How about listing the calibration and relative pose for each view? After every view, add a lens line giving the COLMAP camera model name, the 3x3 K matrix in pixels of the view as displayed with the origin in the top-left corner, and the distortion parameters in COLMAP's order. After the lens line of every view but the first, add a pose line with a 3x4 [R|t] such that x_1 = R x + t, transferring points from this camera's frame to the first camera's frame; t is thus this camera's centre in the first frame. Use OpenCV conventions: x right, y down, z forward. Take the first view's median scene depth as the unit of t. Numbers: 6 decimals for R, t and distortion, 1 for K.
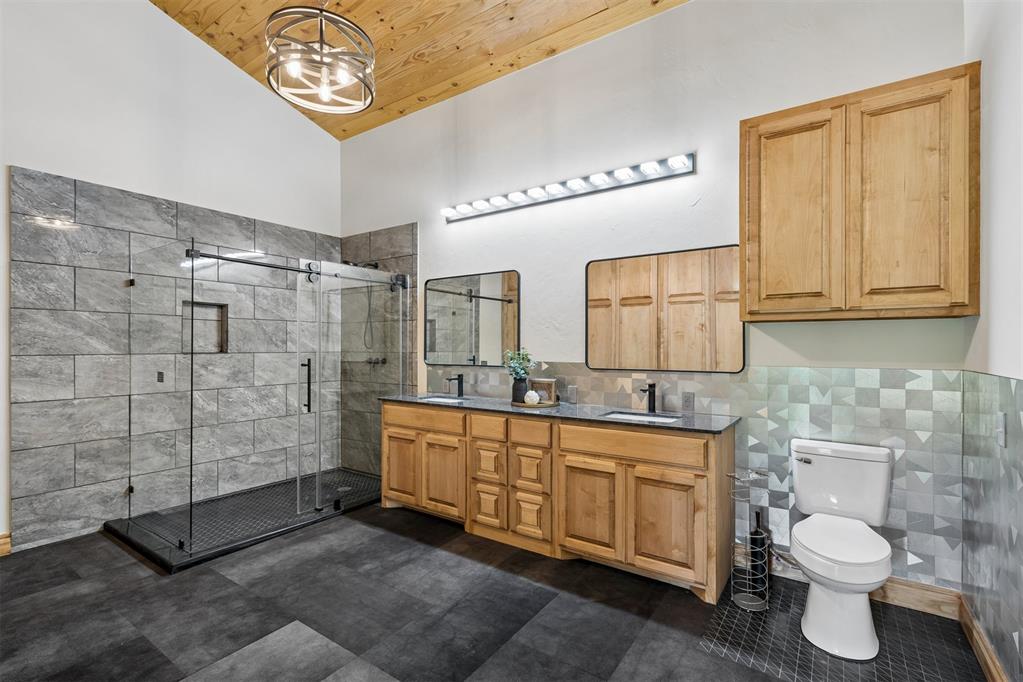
lens RADIAL K [[464.4, 0, 510.1], [0, 464.4, 347.8], [0, 0, 1]] dist [-0.000296, 0.002870]
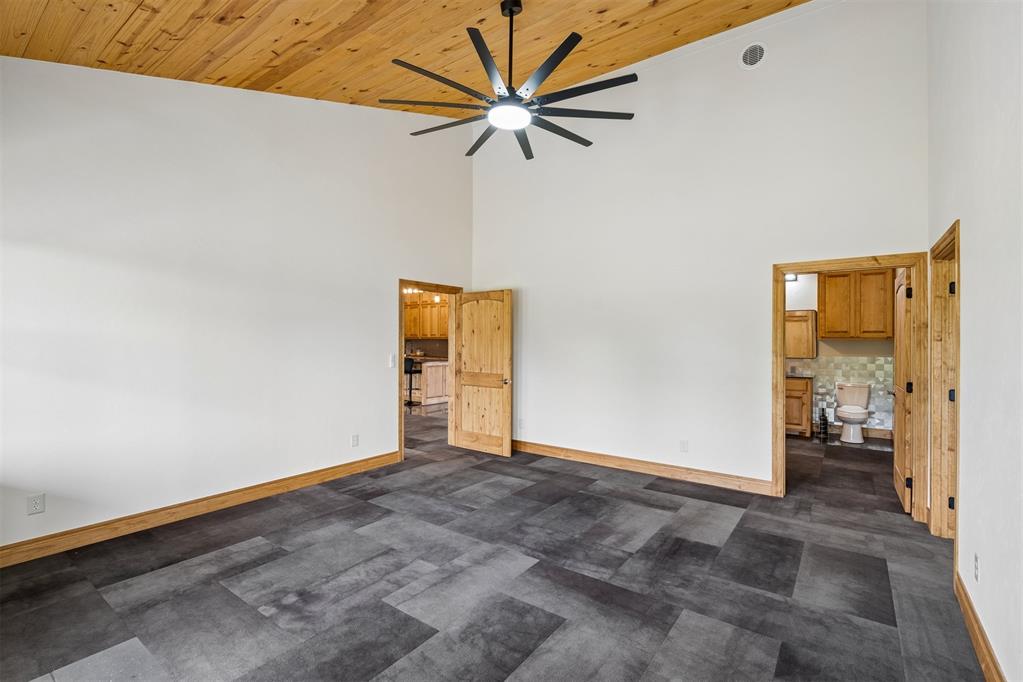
lens RADIAL K [[468.7, 0, 512.2], [0, 468.7, 340.1], [0, 0, 1]] dist [-0.002718, -0.000275]
pose [[0.999791, 0.003397, -0.020169, -1.370605], [-0.003286, 0.999979, 0.005571, -0.069334], [0.020188, -0.005504, 0.999781, -1.980682]]
